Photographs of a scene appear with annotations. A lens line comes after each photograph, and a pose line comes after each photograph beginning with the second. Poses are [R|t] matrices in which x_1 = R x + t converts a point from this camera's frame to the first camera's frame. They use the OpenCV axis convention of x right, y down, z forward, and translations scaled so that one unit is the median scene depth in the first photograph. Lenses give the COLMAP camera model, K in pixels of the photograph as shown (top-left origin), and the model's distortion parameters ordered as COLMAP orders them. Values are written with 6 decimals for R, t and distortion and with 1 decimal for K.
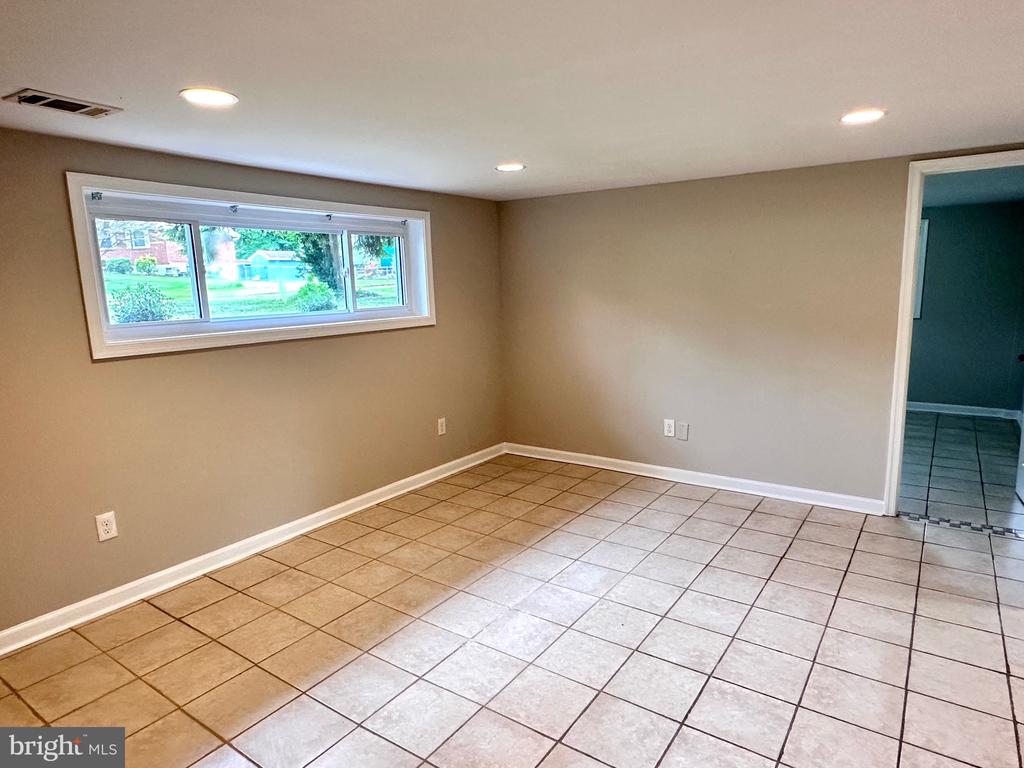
lens RADIAL K [[619.7, 0, 510.3], [0, 619.7, 385.2], [0, 0, 1]] dist [0.002011, 0.005710]
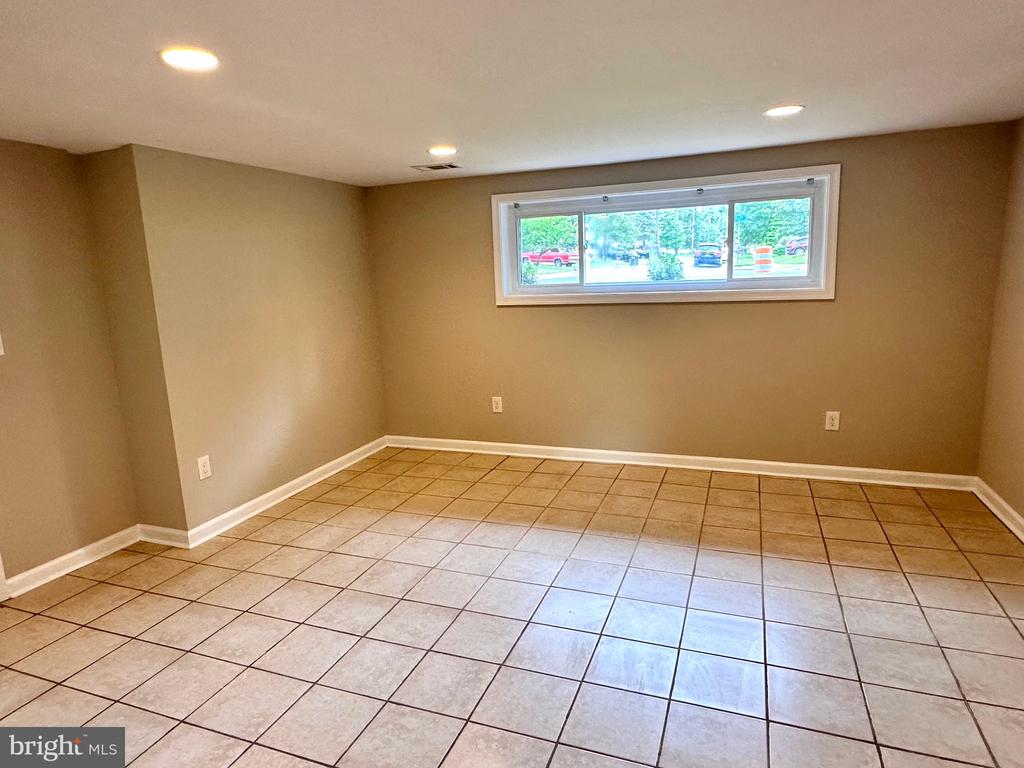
lens RADIAL K [[619.7, 0, 509.8], [0, 619.7, 384.5], [0, 0, 1]] dist [0.002011, 0.005710]
pose [[0.249162, 0.187364, -0.950165, 0.751300], [-0.128020, 0.978869, 0.159453, -0.079137], [0.959963, 0.081911, 0.267883, 0.455622]]
